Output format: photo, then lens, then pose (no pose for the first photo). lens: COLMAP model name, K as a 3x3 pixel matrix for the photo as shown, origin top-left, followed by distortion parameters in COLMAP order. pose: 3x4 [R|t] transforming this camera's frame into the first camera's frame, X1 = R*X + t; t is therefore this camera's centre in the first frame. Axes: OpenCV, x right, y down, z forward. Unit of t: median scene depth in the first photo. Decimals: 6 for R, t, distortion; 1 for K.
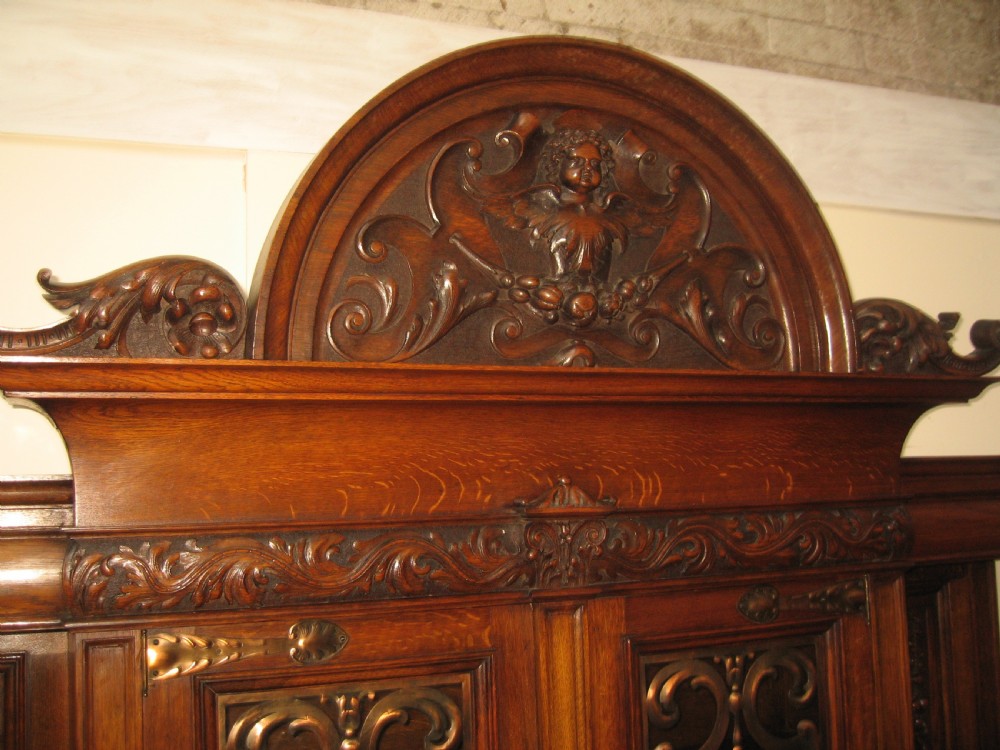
lens RADIAL K [[1093.2, 0, 497.3], [0, 1093.2, 381.3], [0, 0, 1]] dist [-0.102994, 0.000000]
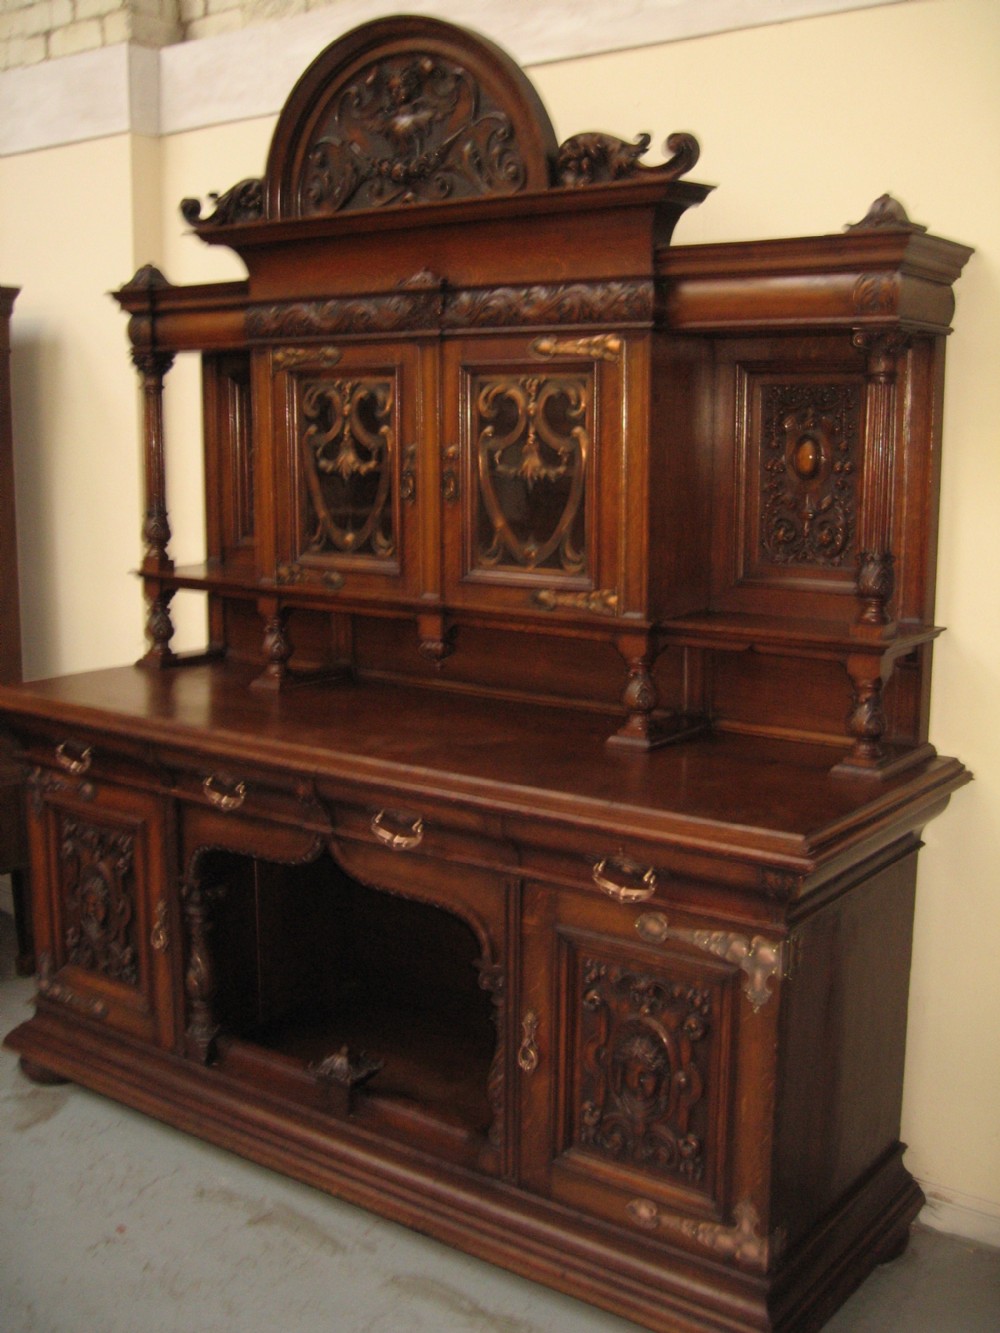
lens RADIAL K [[1457.3, 0, 497.4], [0, 1457.3, 665.1], [0, 0, 1]] dist [-0.102994, 0.000000]
pose [[0.498643, 0.179322, -0.848056, 2.243587], [0.077821, 0.965155, 0.249840, 0.131671], [0.863307, -0.190577, 0.467313, -0.119102]]
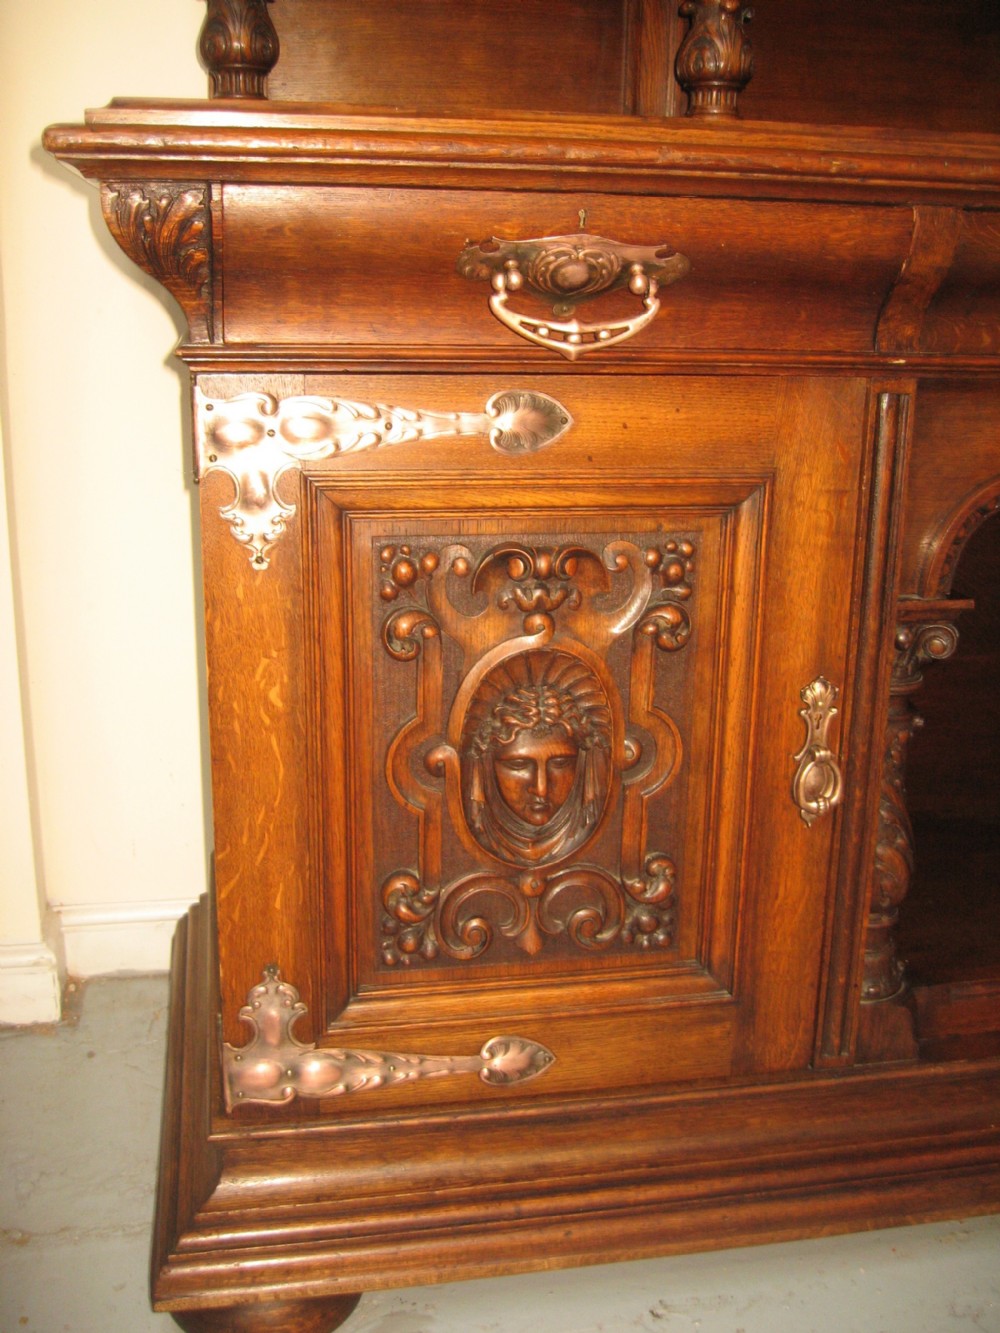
lens RADIAL K [[1457.3, 0, 503.1], [0, 1457.3, 667.8], [0, 0, 1]] dist [-0.102994, 0.000000]
pose [[0.974557, 0.108053, -0.196377, -0.190275], [-0.026157, 0.924970, 0.379140, 0.772019], [0.222610, -0.364357, 0.904262, -0.413277]]
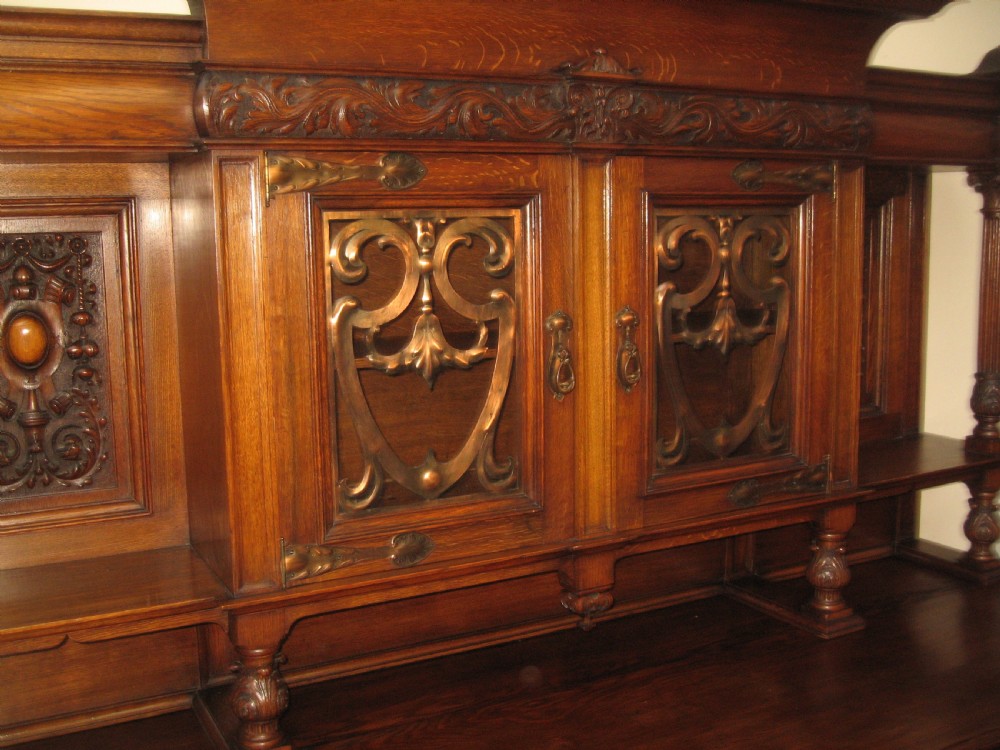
lens RADIAL K [[1093.2, 0, 496.6], [0, 1093.2, 378.9], [0, 0, 1]] dist [-0.102994, 0.000000]
pose [[0.996995, 0.007065, 0.077149, -0.140141], [-0.026102, 0.968244, 0.248640, 0.146213], [-0.072942, -0.249906, 0.965519, -0.214344]]
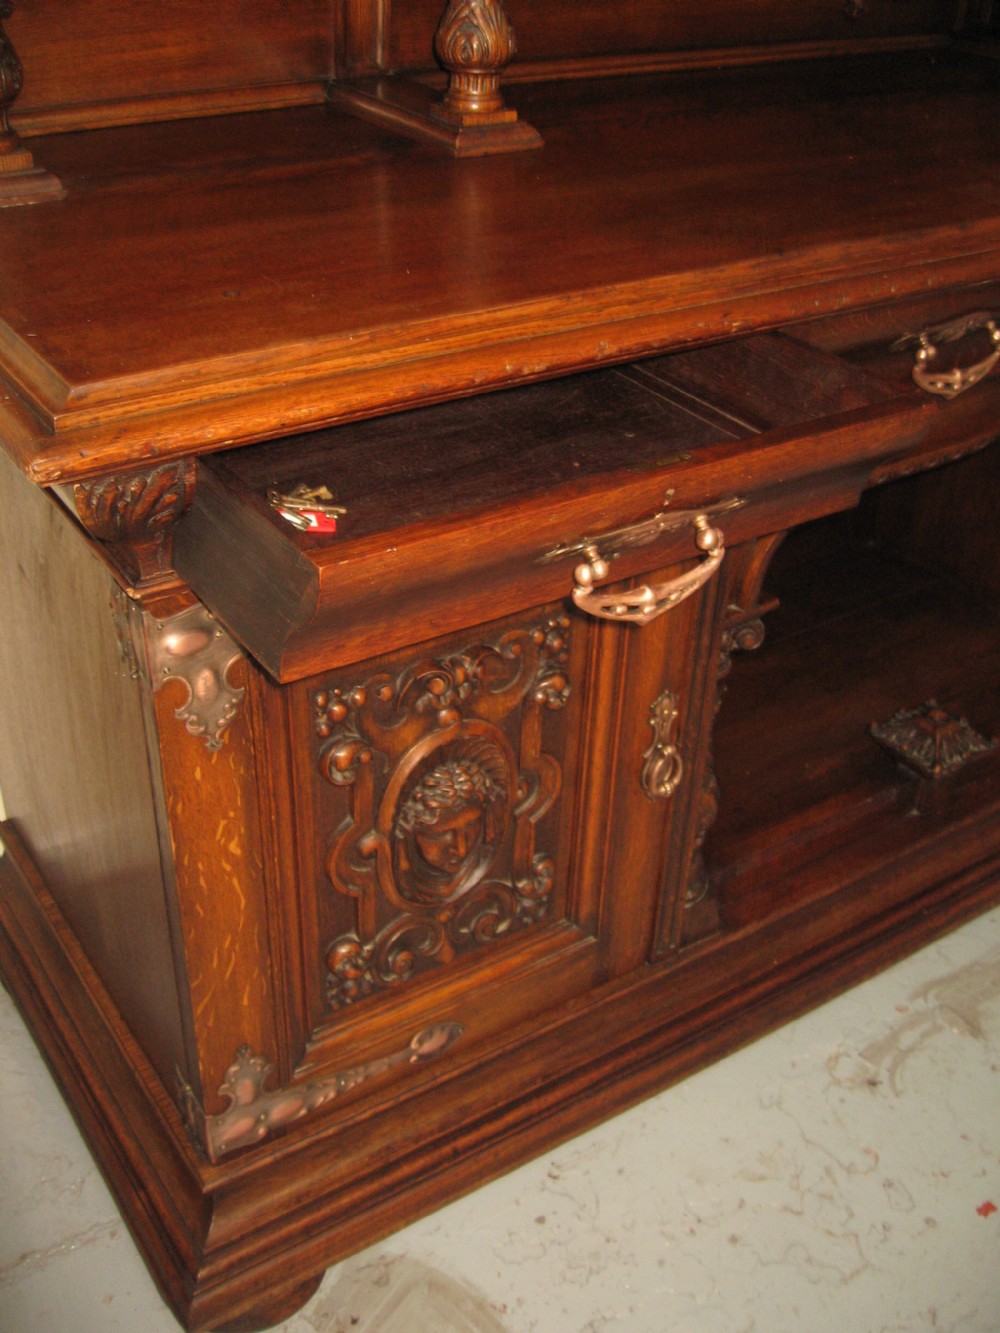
lens RADIAL K [[1457.3, 0, 511.3], [0, 1457.3, 657.2], [0, 0, 1]] dist [-0.102994, 0.000000]
pose [[0.979752, -0.036293, 0.196898, -0.500977], [-0.096276, 0.776870, 0.622258, 0.441636], [-0.175548, -0.628615, 0.757645, -0.306163]]
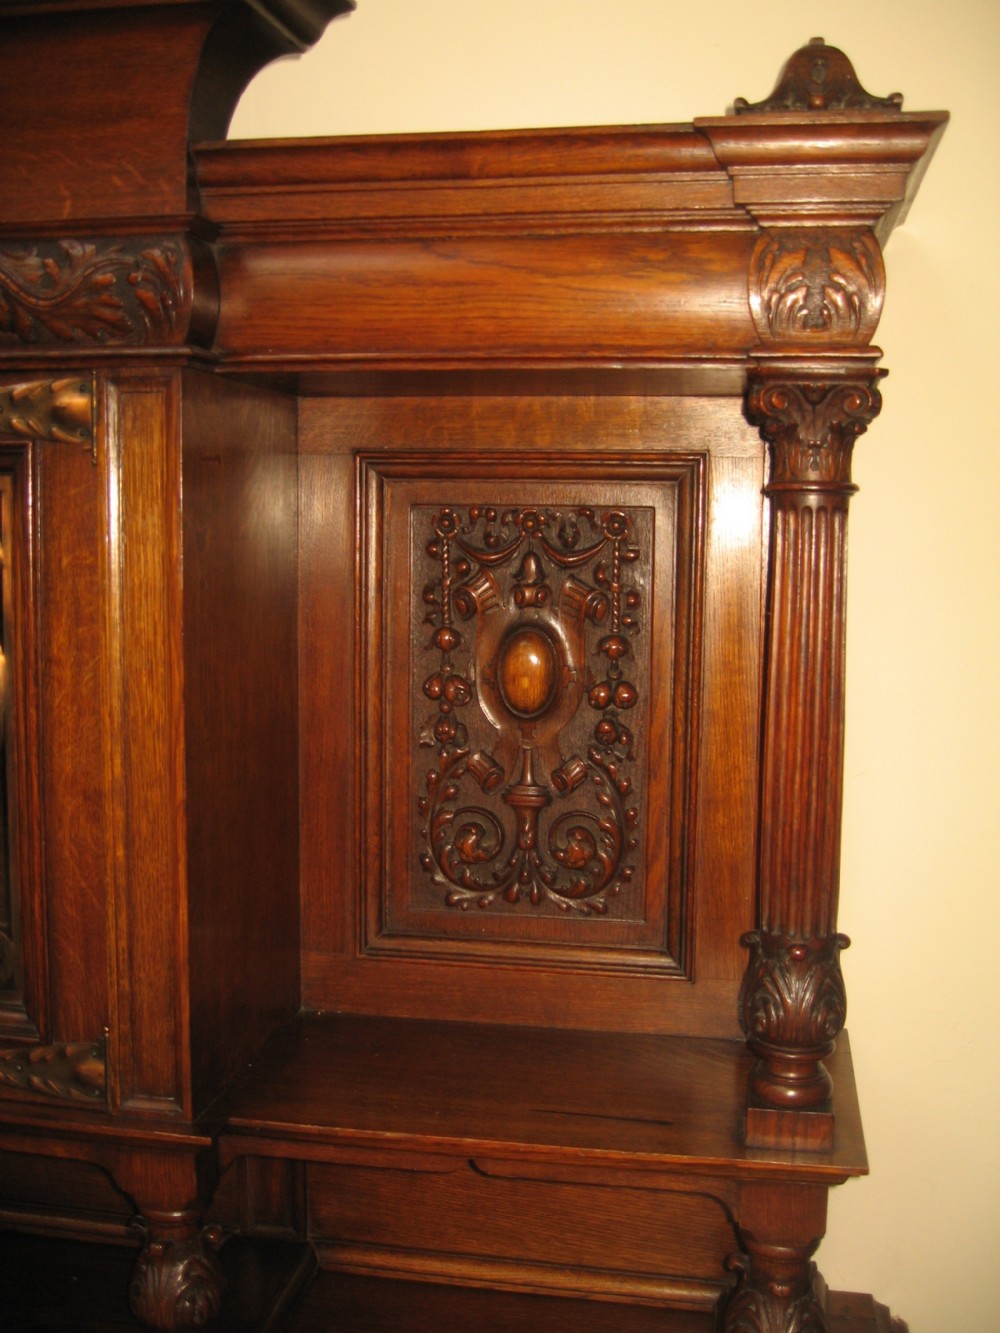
lens RADIAL K [[1457.3, 0, 483.2], [0, 1457.3, 669.0], [0, 0, 1]] dist [-0.102994, 0.000000]
pose [[0.827634, 0.100004, -0.552287, 1.041492], [0.024915, 0.976483, 0.214152, 0.204182], [0.560715, -0.191000, 0.805678, 0.591575]]
